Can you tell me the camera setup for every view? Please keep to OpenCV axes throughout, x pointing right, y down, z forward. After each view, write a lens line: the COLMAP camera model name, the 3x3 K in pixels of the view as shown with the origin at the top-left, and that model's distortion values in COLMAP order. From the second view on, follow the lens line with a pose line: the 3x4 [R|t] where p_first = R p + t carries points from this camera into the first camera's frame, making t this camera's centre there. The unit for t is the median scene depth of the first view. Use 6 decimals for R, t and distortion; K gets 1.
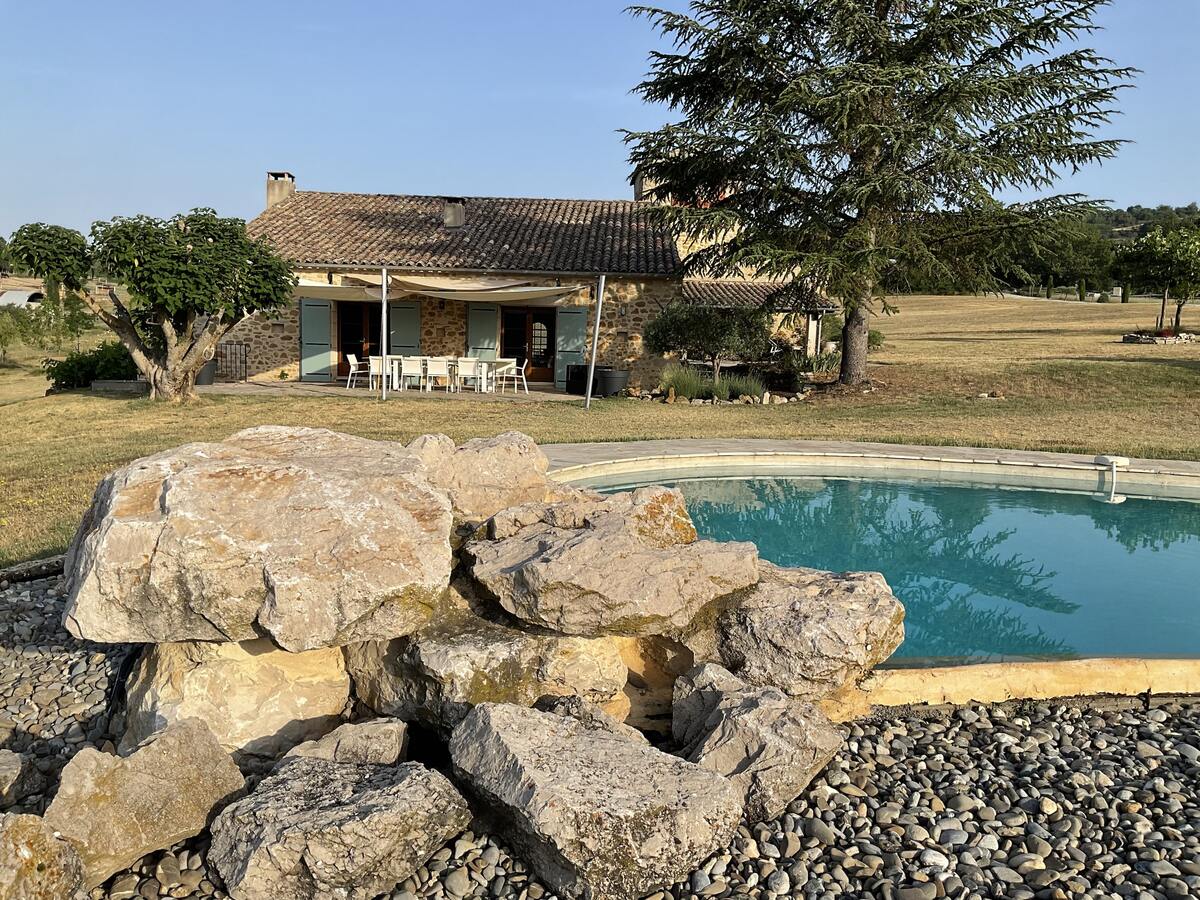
lens RADIAL K [[997.8, 0, 601.7], [0, 997.8, 453.3], [0, 0, 1]] dist [-0.006056, -0.003549]
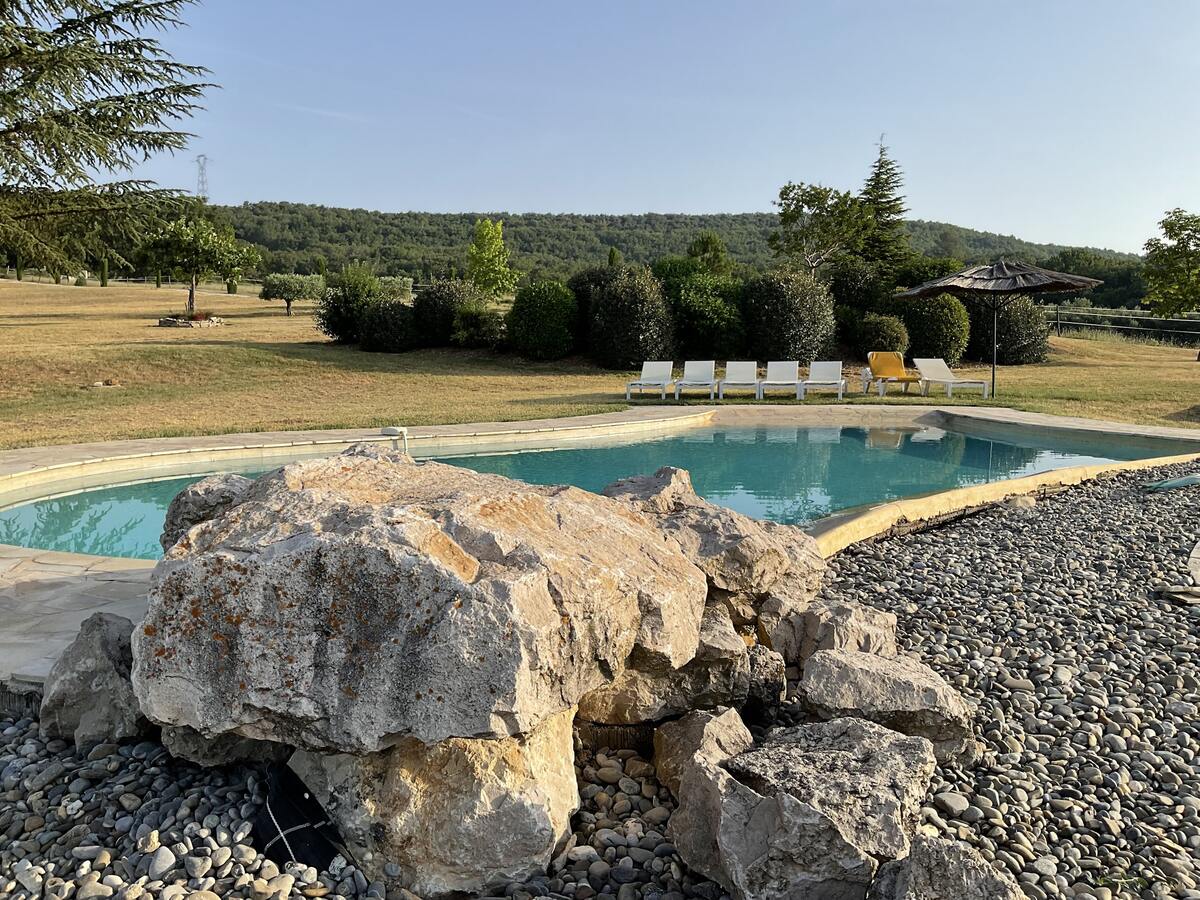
lens RADIAL K [[997.8, 0, 602.0], [0, 997.8, 447.0], [0, 0, 1]] dist [-0.006056, -0.003549]
pose [[0.586054, -0.110171, 0.802747, -0.100847], [0.102046, 0.992860, 0.061763, -0.007549], [-0.803820, 0.045721, 0.593112, 0.042999]]
